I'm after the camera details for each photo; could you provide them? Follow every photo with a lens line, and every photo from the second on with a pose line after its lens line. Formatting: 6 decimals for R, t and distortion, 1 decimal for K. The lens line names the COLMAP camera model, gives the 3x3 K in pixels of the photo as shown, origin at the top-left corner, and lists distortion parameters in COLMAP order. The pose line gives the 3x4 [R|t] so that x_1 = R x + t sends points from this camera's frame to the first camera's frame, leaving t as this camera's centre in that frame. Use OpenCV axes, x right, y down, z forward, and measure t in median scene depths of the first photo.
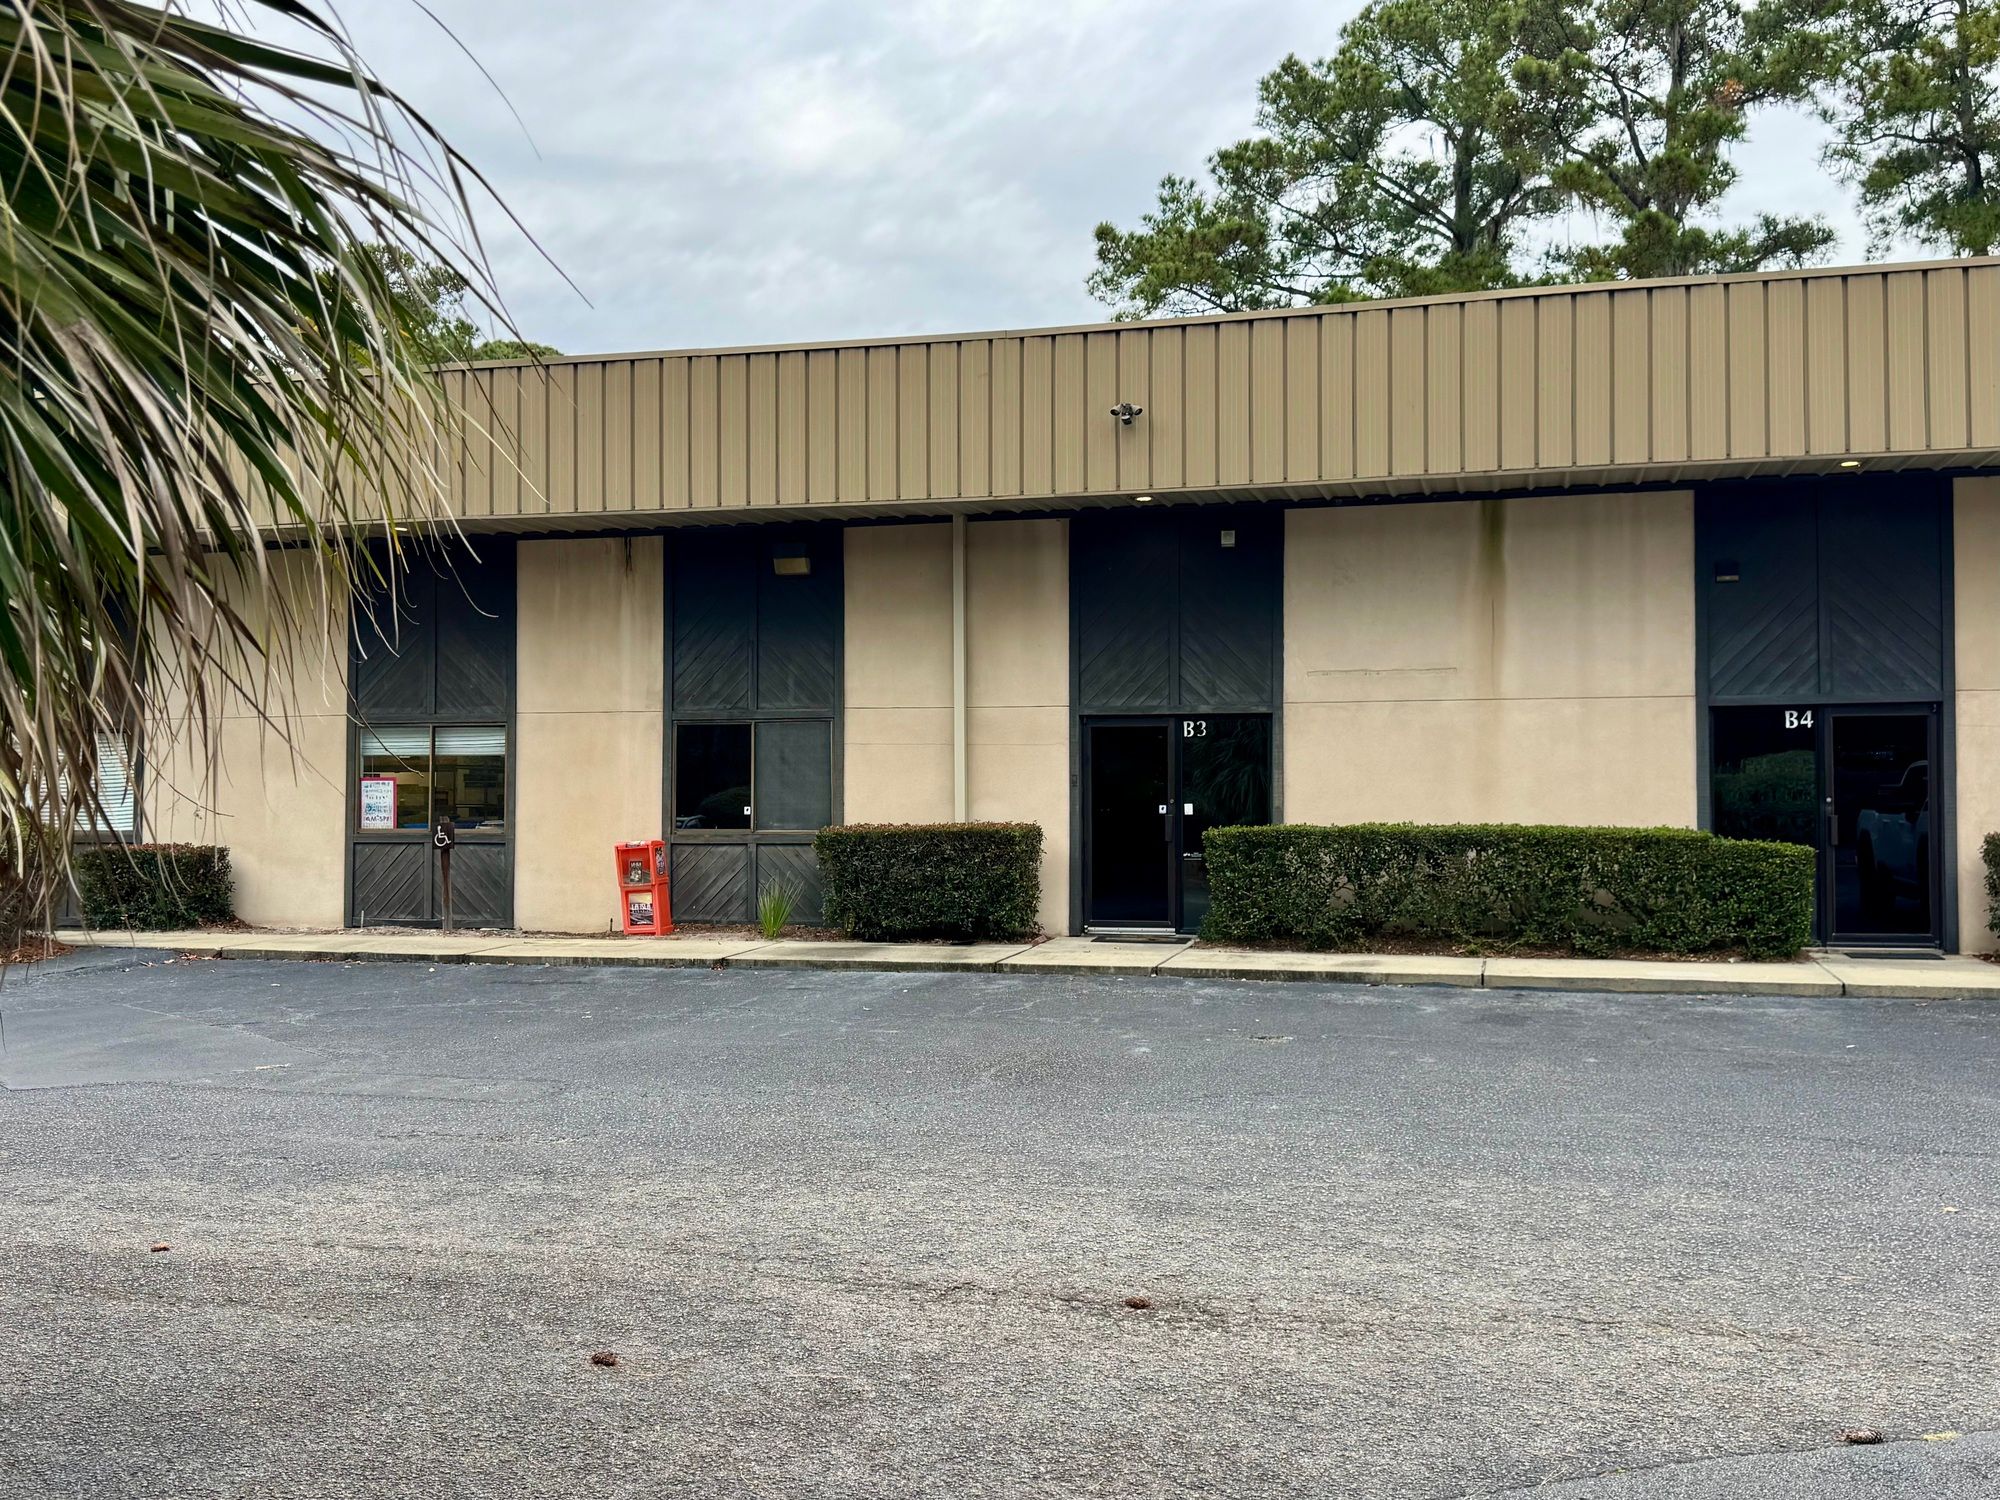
lens RADIAL K [[1933.5, 0, 981.1], [0, 1933.5, 744.7], [0, 0, 1]] dist [0.197693, -0.476324]
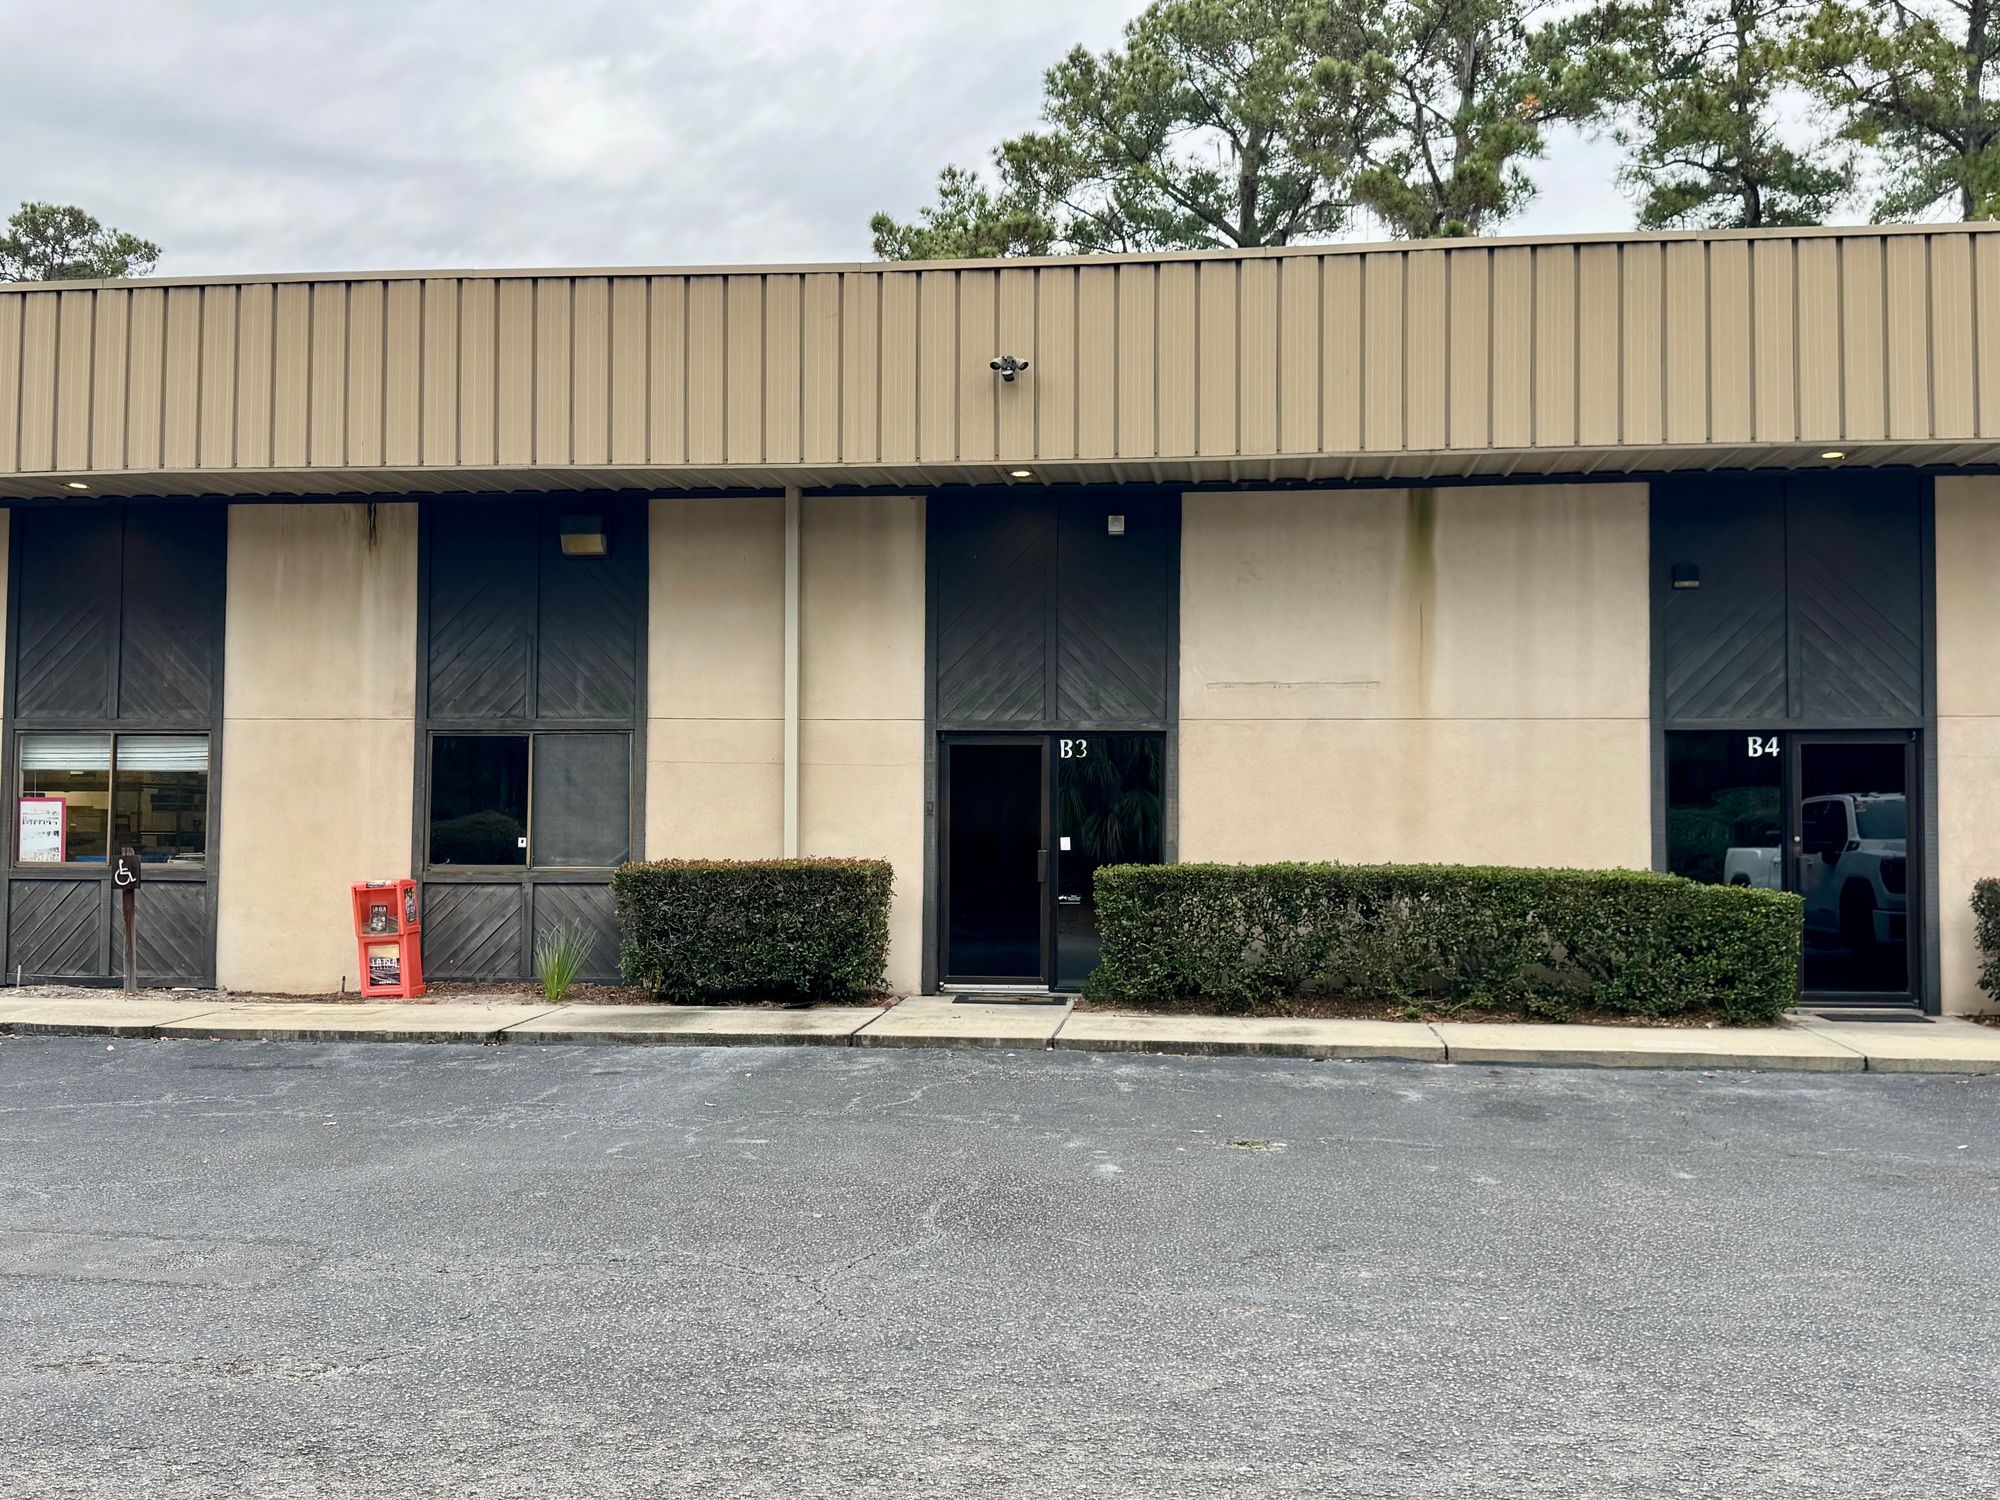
lens RADIAL K [[1933.5, 0, 981.1], [0, 1933.5, 744.7], [0, 0, 1]] dist [0.197693, -0.476324]
pose [[0.989492, 0.013685, 0.143939, -0.051924], [-0.011677, 0.999822, -0.014786, 0.003118], [-0.144116, 0.012950, 0.989476, 0.172776]]
